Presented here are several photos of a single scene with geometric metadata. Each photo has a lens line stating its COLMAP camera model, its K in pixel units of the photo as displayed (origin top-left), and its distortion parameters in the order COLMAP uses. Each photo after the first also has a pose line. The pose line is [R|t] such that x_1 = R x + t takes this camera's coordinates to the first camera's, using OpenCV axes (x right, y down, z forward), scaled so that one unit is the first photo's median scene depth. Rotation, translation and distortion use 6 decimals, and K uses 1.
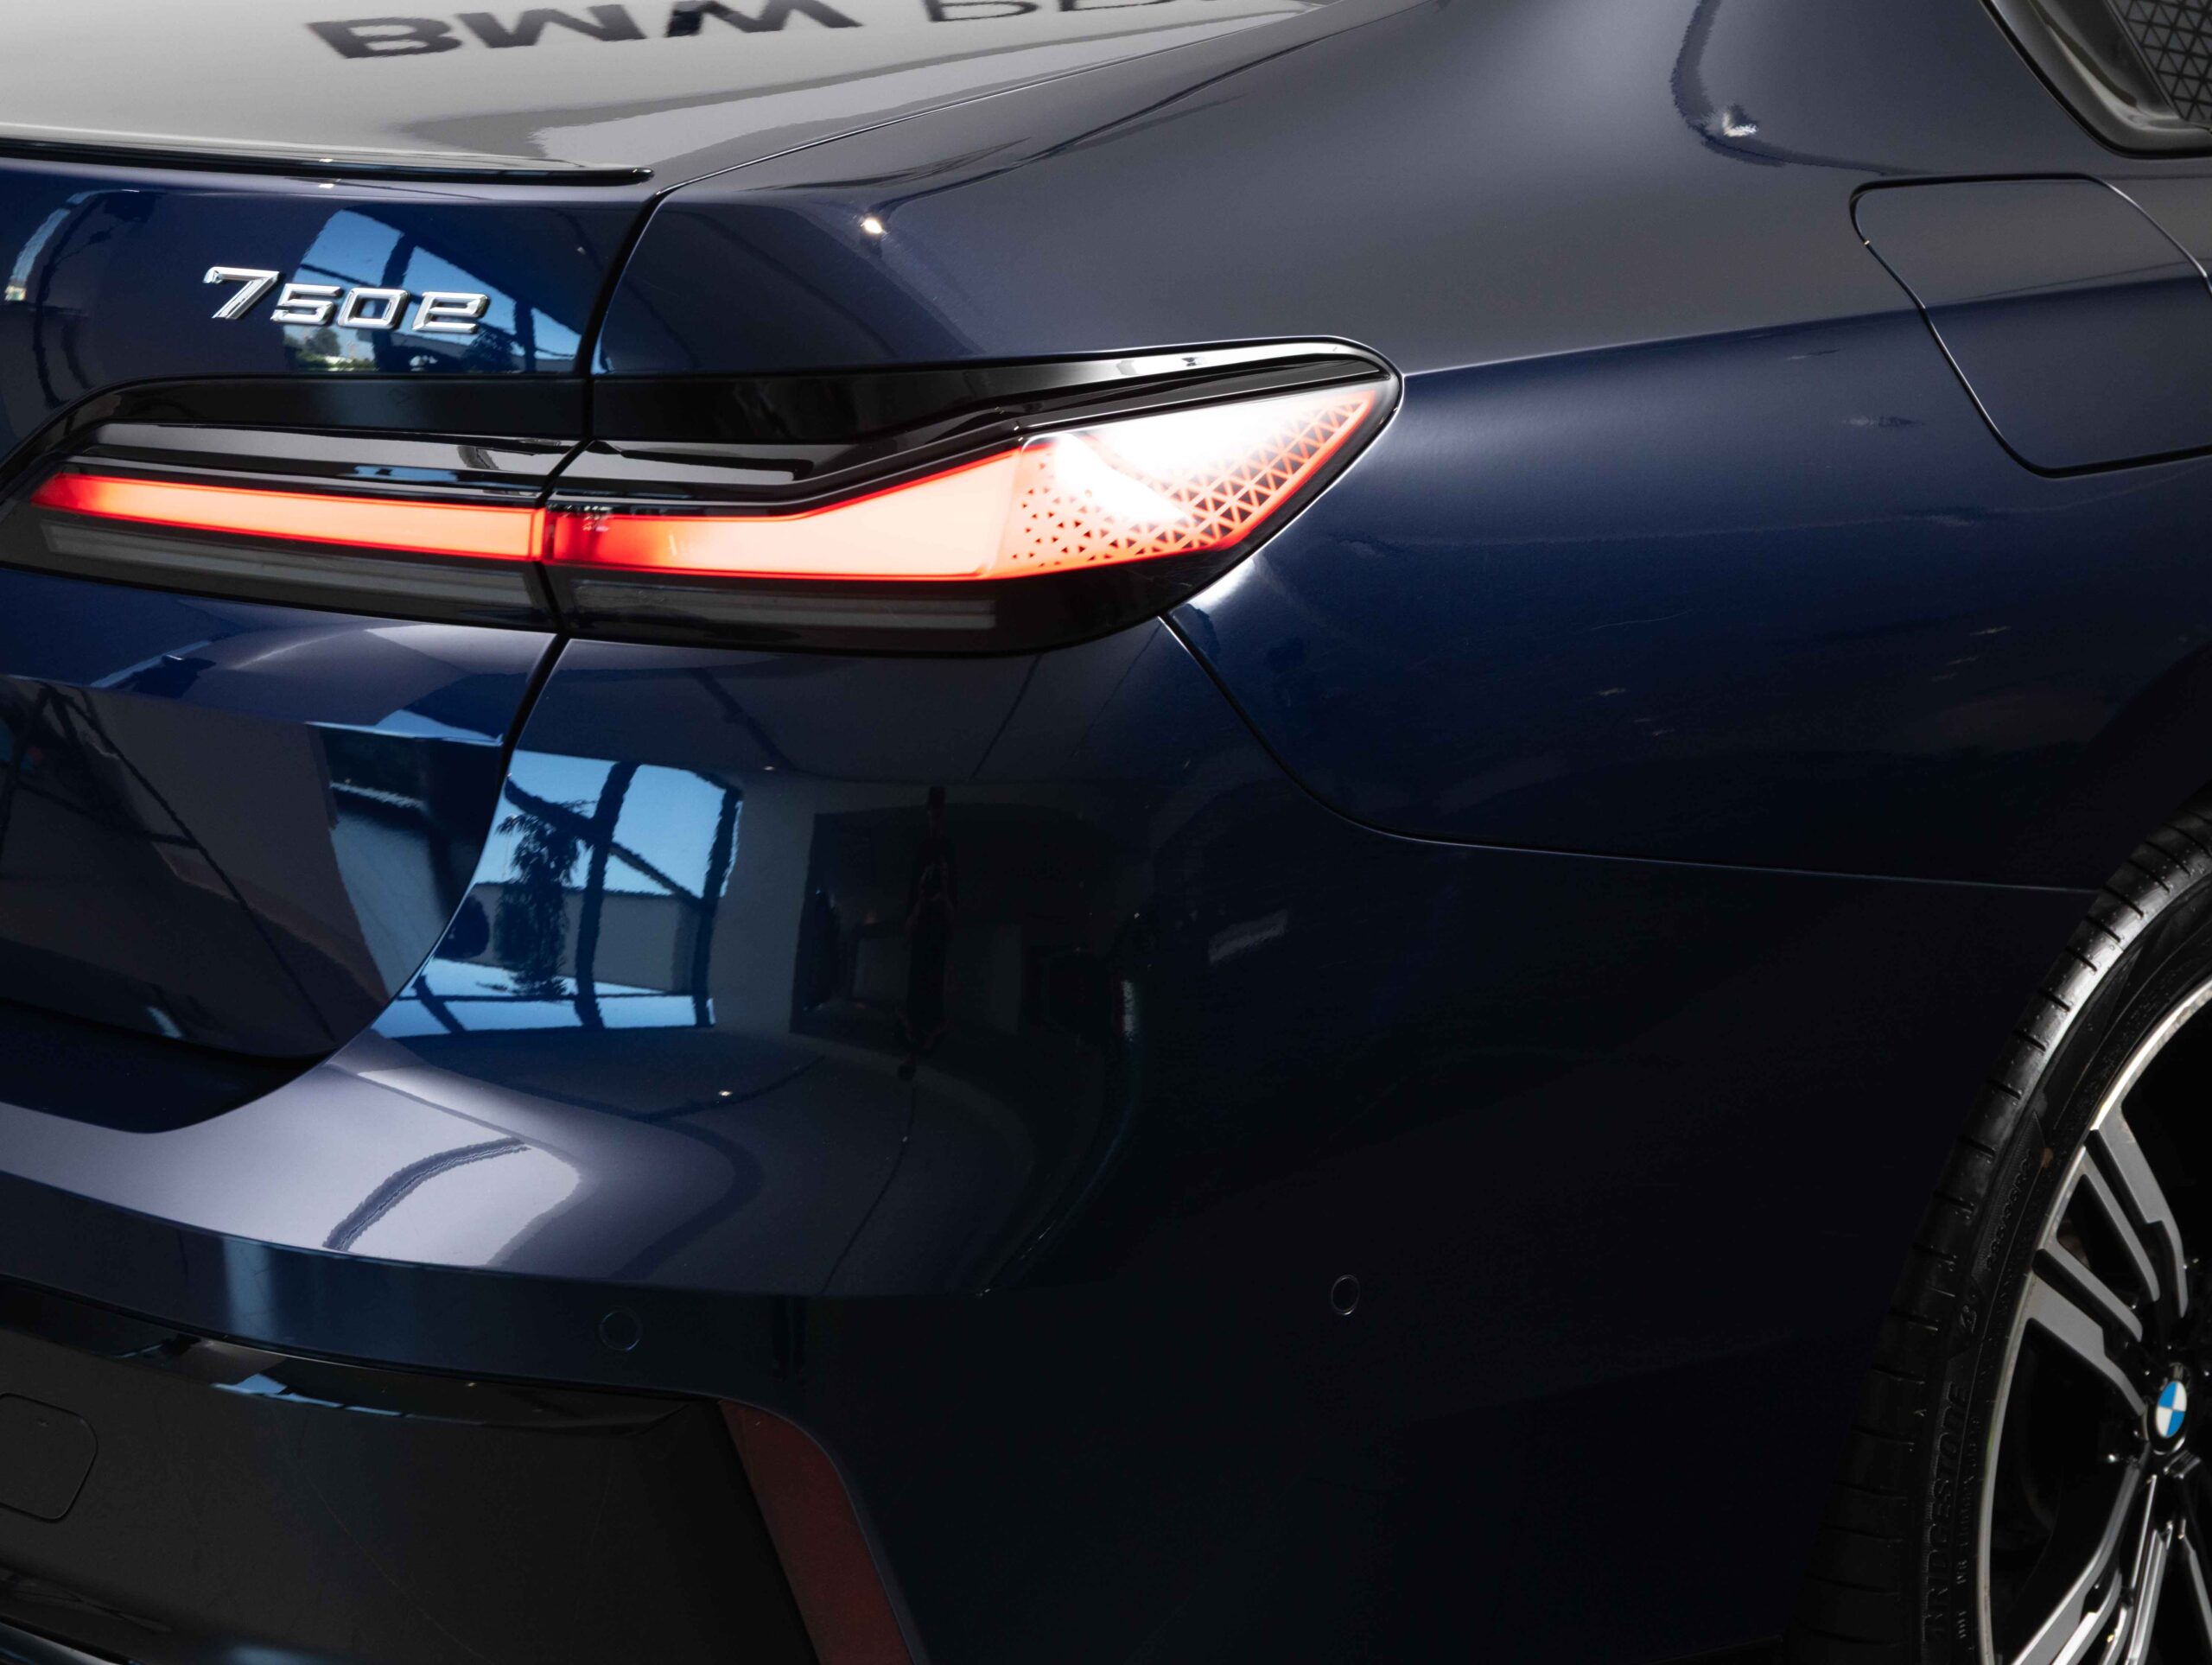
lens RADIAL K [[4428.6, 0, 1106.0], [0, 4428.6, 832.5], [0, 0, 1]] dist [-0.026695, -0.115385]
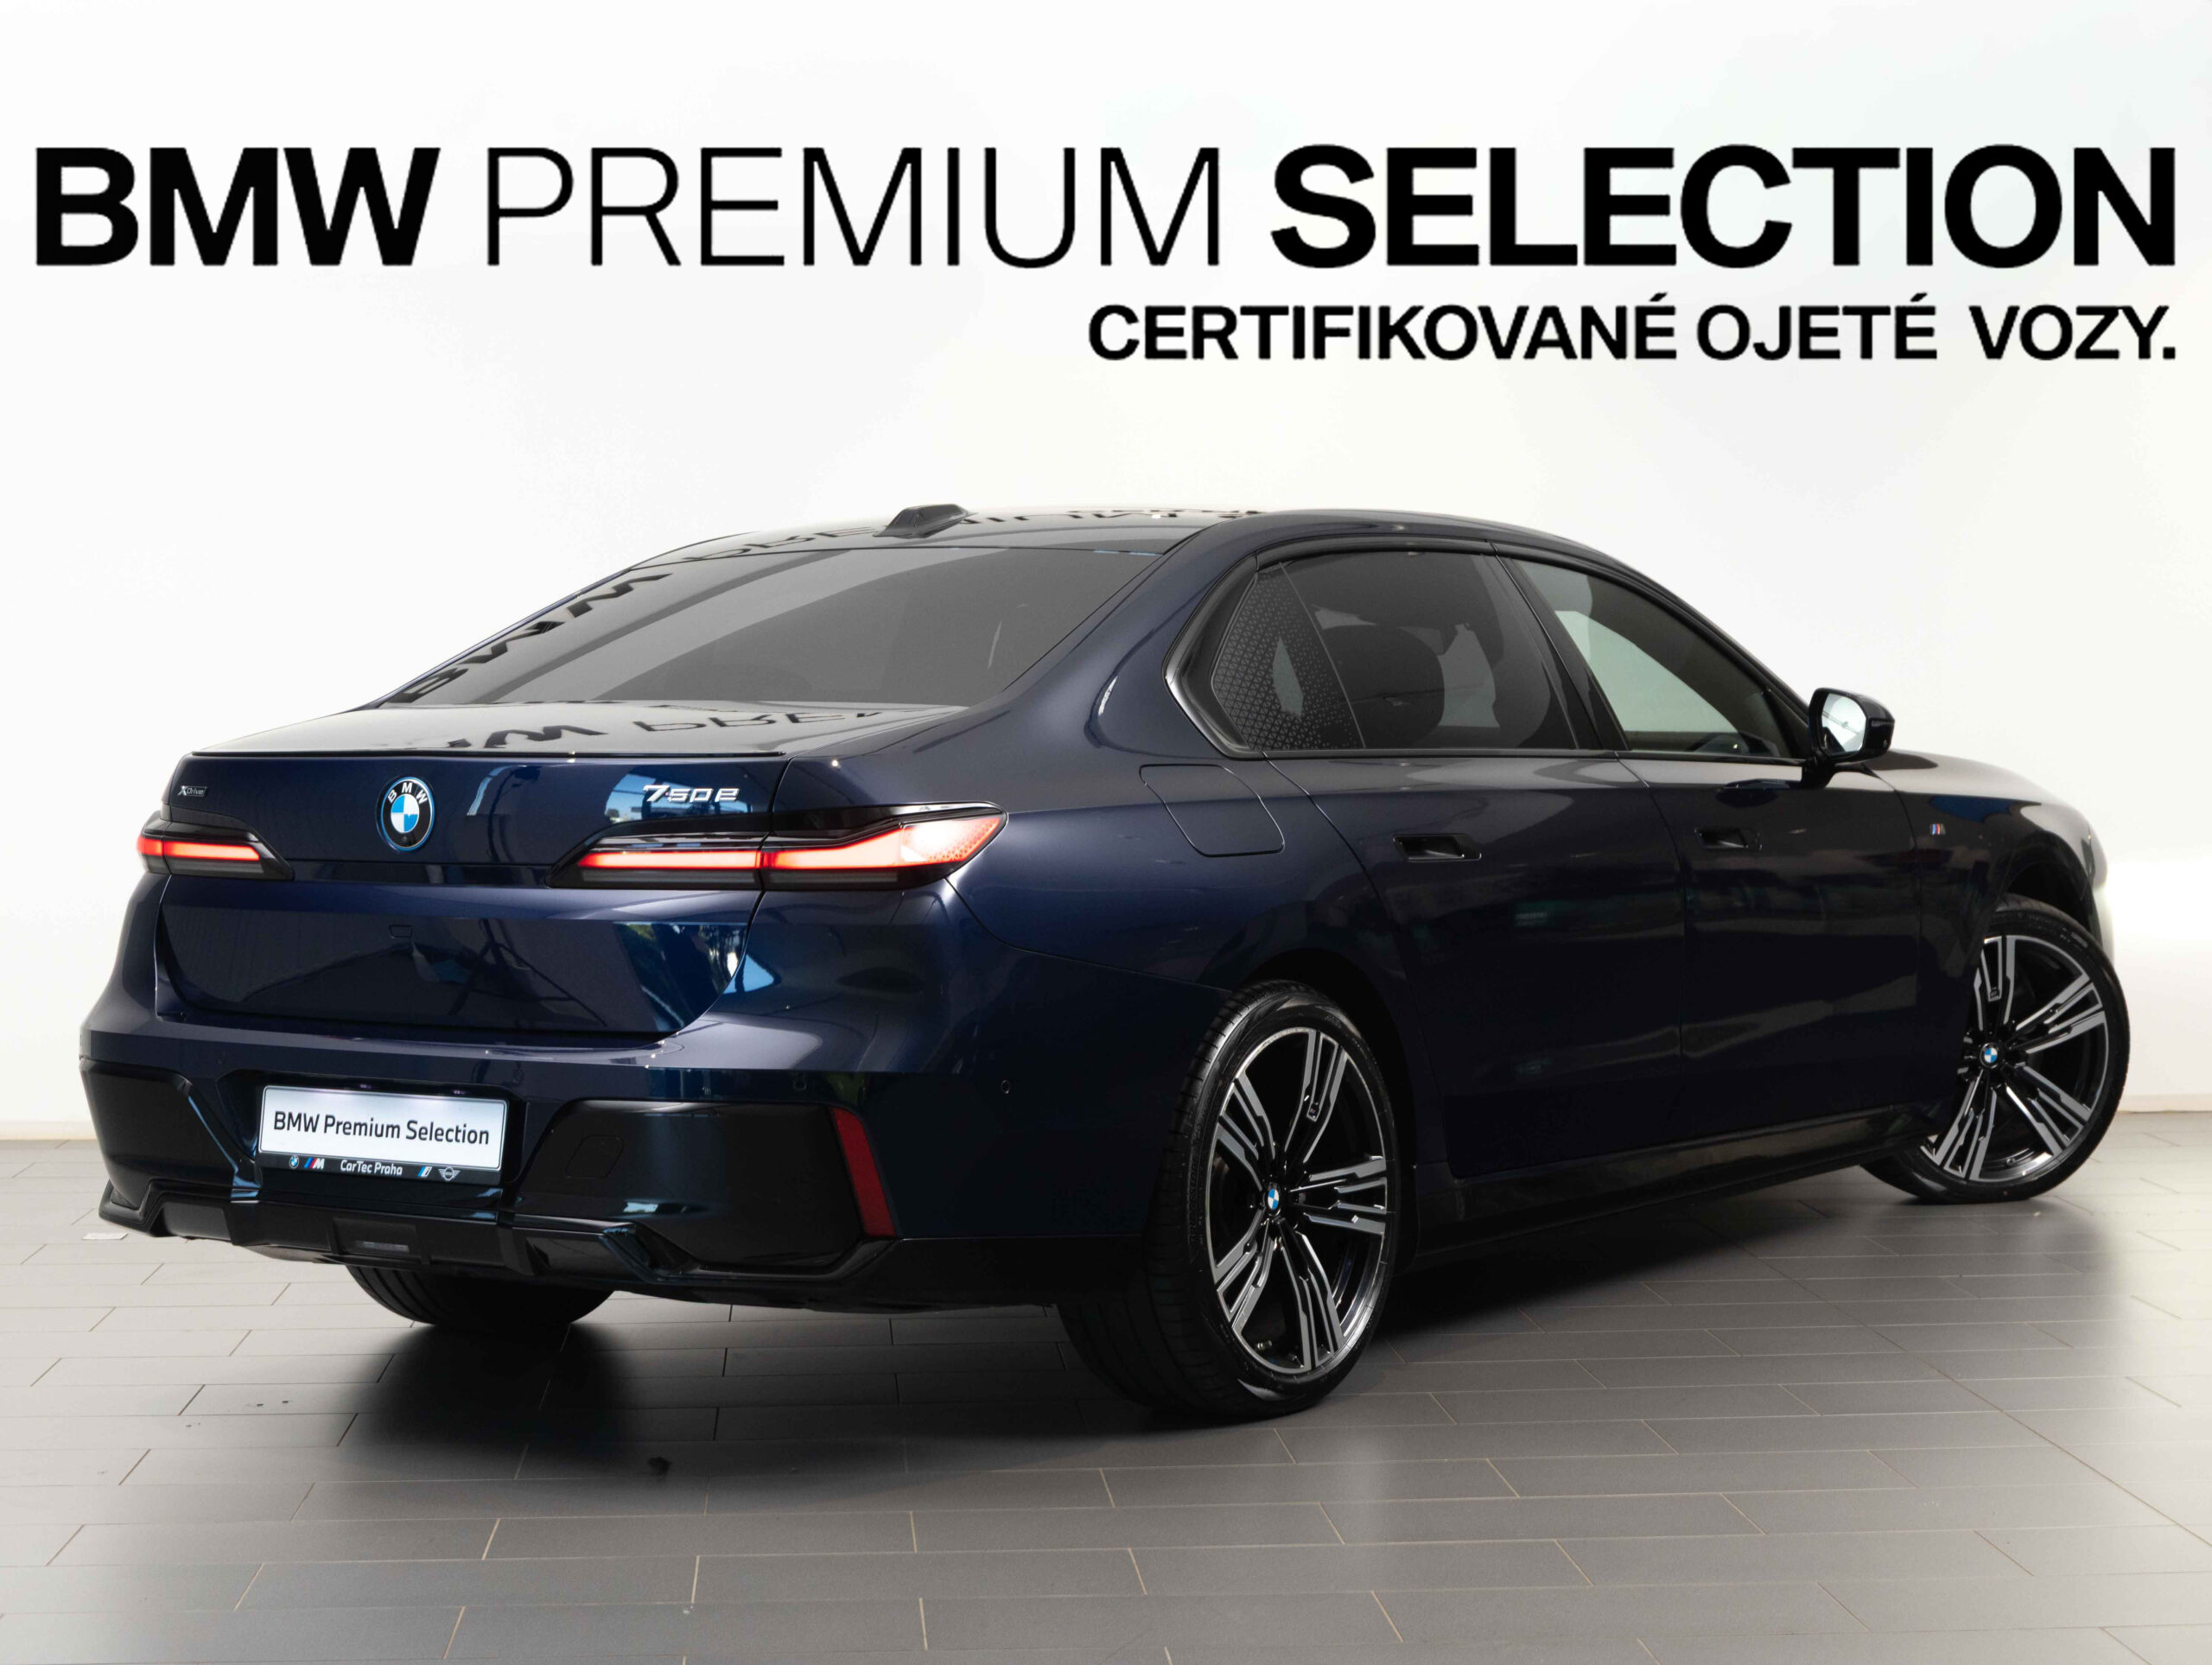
lens RADIAL K [[3837.3, 0, 1106.0], [0, 3837.3, 832.5], [0, 0, 1]] dist [-0.001334, 0.002096]
pose [[0.986327, -0.022969, 0.163193, -0.280333], [0.052876, 0.981992, -0.181370, 0.370834], [-0.156088, 0.187519, 0.969780, -1.521368]]
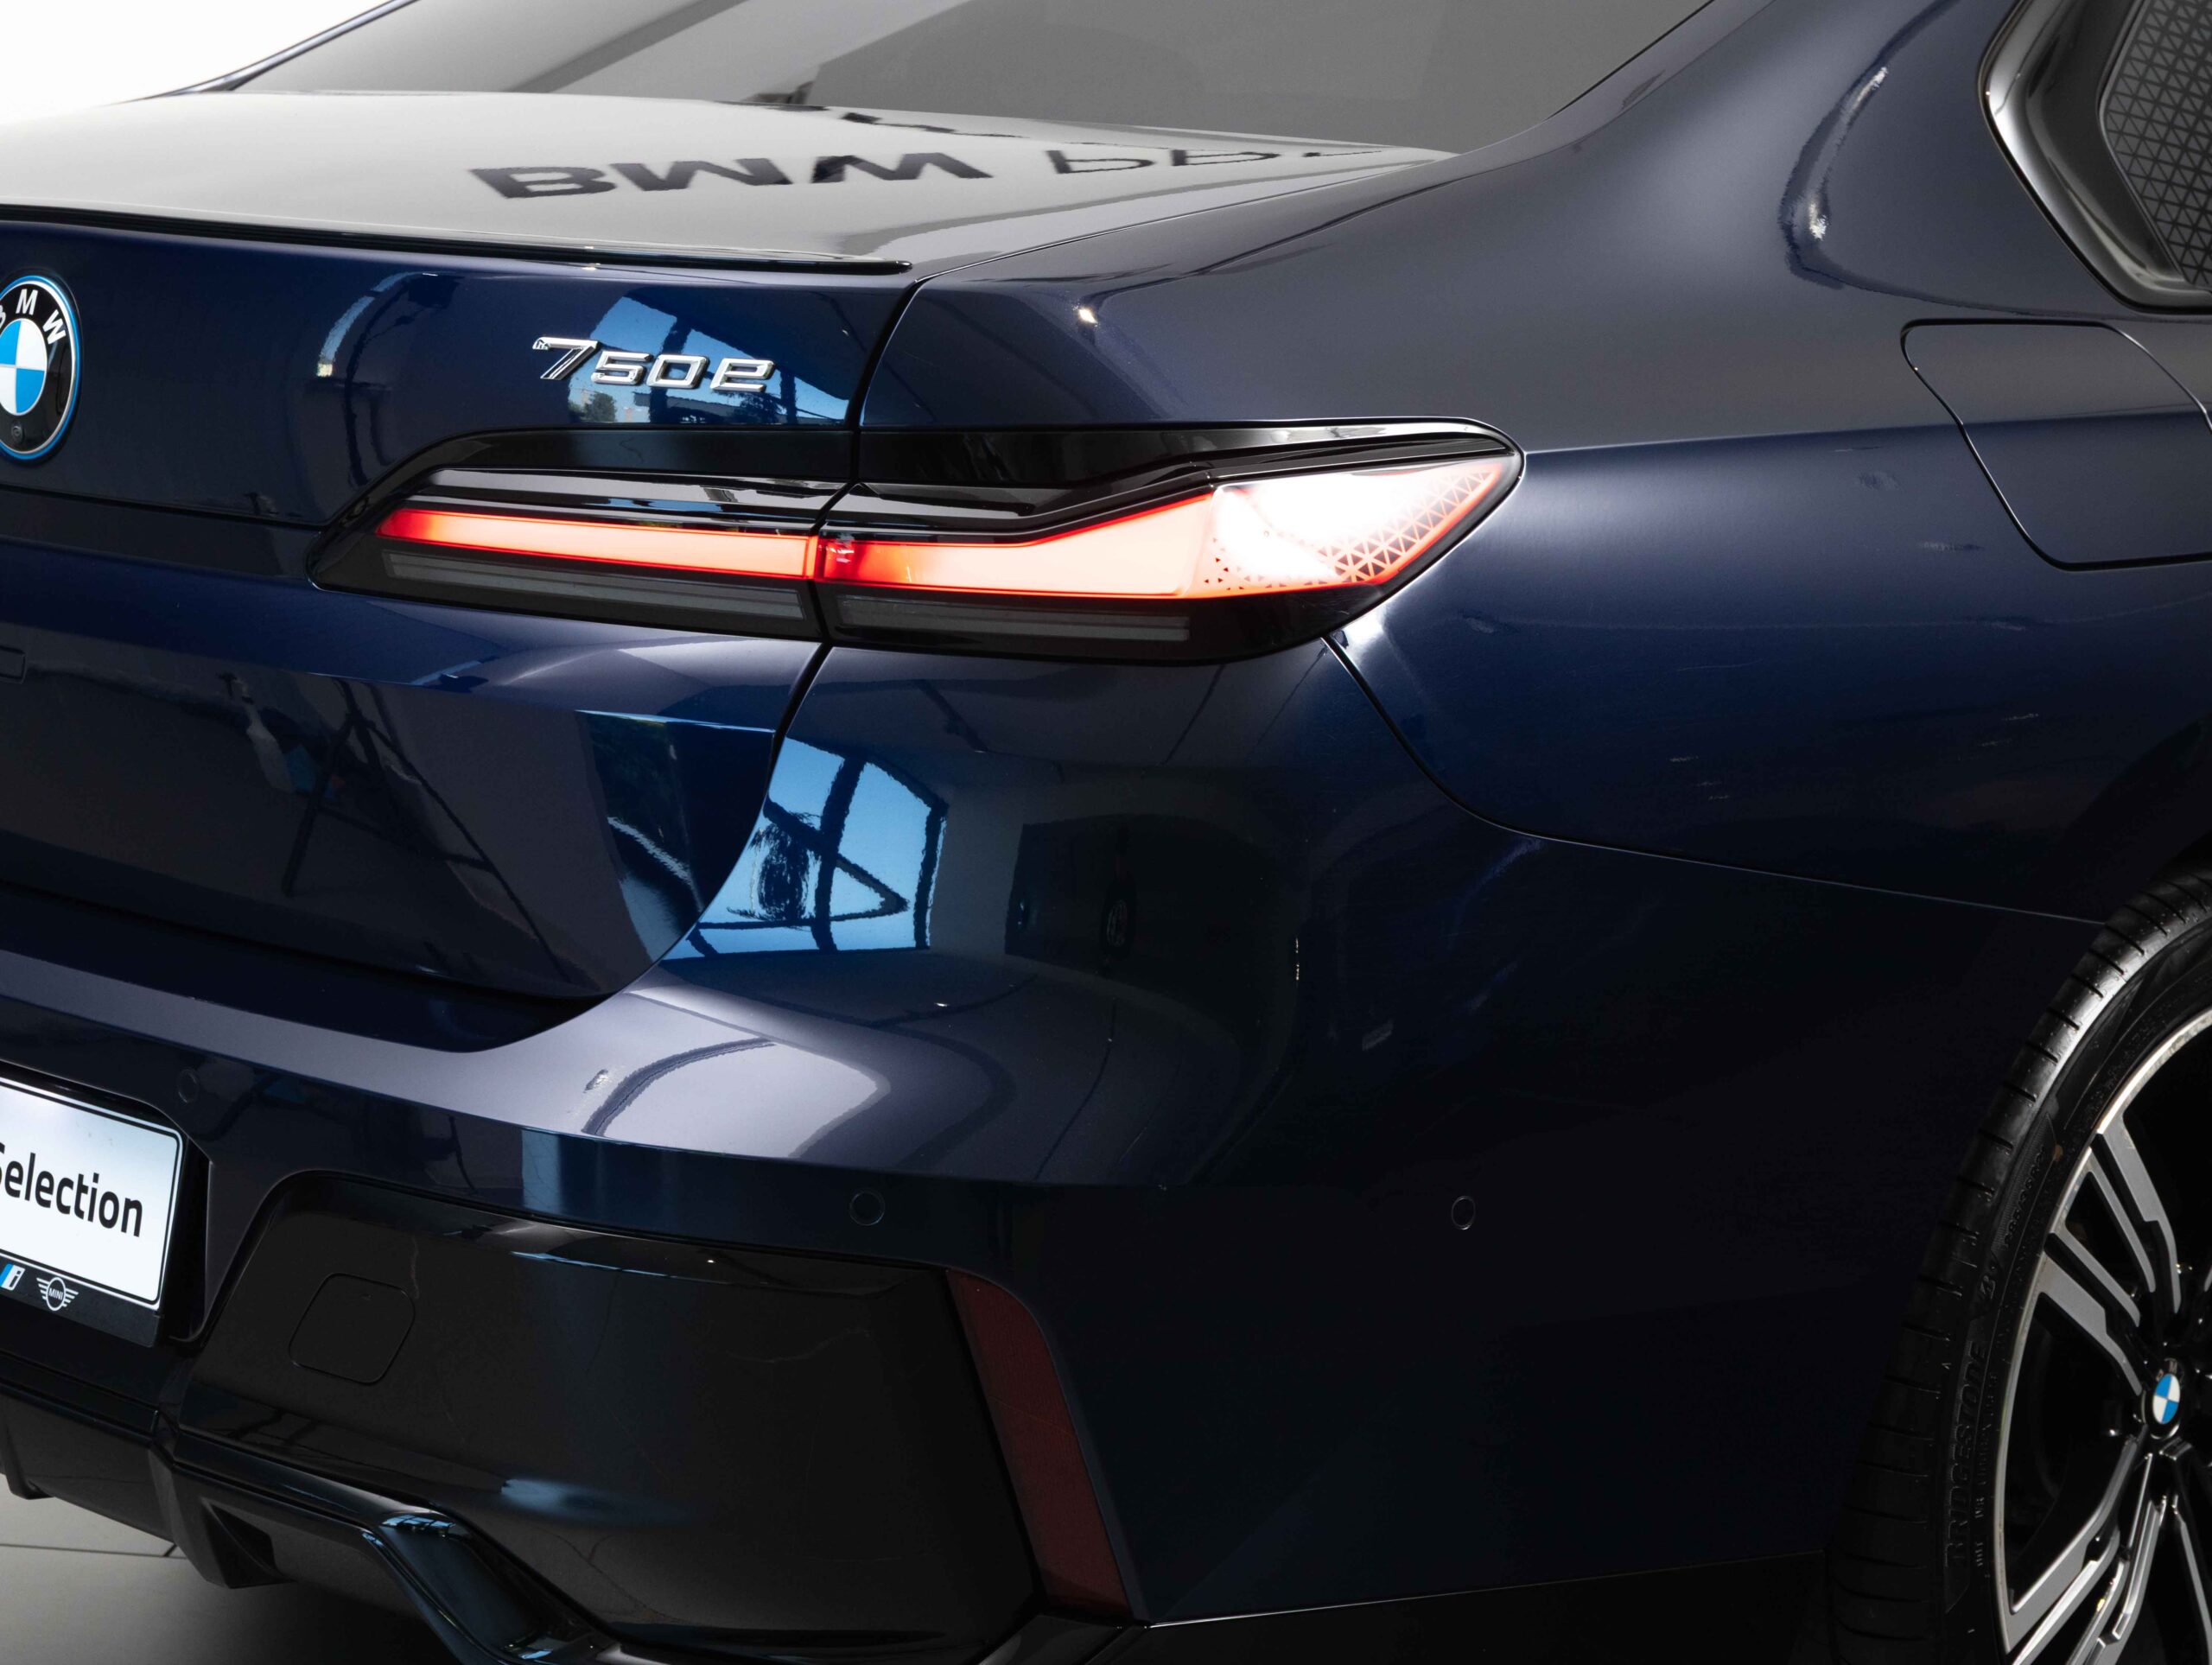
lens RADIAL K [[4428.6, 0, 1106.0], [0, 4428.6, 832.5], [0, 0, 1]] dist [-0.026695, -0.115385]
pose [[0.999660, 0.023879, -0.010437, -0.027342], [-0.024435, 0.998088, -0.056775, 0.061207], [0.009061, 0.057011, 0.998332, -0.167746]]
